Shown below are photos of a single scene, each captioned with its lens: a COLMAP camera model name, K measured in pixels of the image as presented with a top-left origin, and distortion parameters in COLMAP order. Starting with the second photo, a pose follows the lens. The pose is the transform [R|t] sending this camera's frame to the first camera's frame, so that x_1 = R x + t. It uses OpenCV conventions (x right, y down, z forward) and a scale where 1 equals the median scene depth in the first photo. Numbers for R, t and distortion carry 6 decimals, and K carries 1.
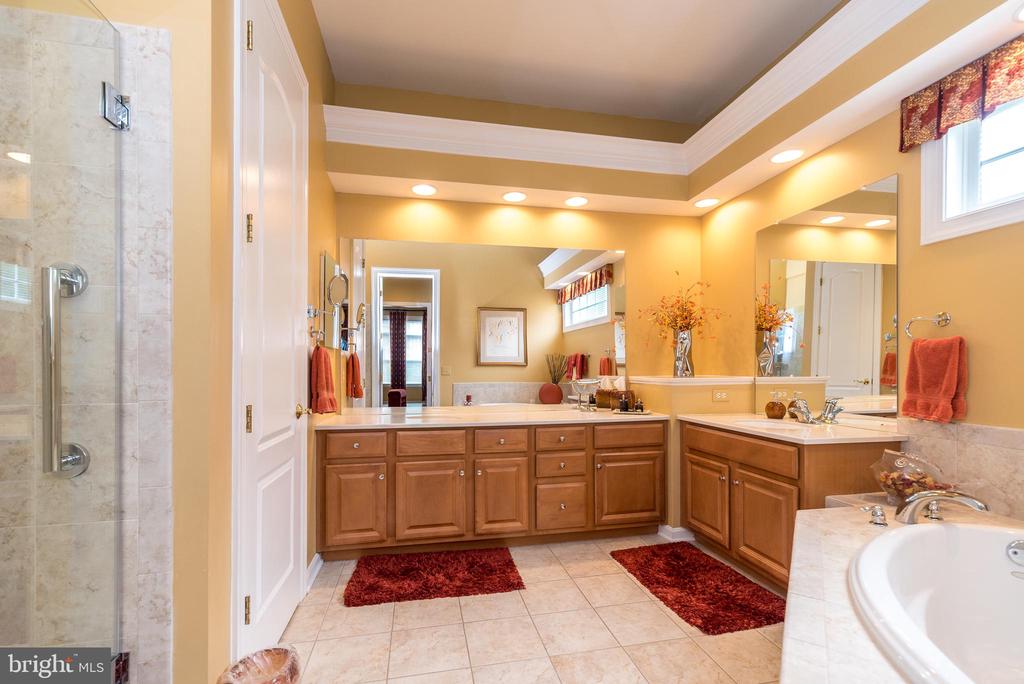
lens RADIAL K [[451.1, 0, 513.6], [0, 451.1, 339.6], [0, 0, 1]] dist [0.005679, 0.000627]
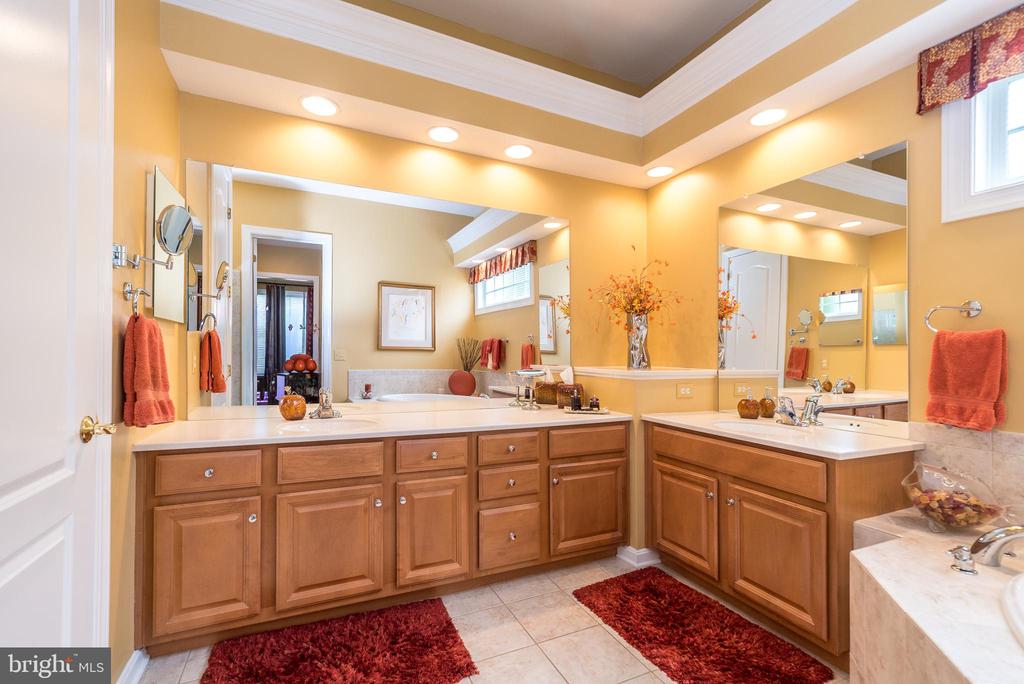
lens RADIAL K [[451.1, 0, 508.6], [0, 451.1, 350.1], [0, 0, 1]] dist [0.005679, 0.000627]
pose [[0.974457, 0.019394, 0.223737, -0.080119], [-0.032059, 0.998074, 0.053115, 0.012236], [-0.222276, -0.058931, 0.973201, 0.286685]]
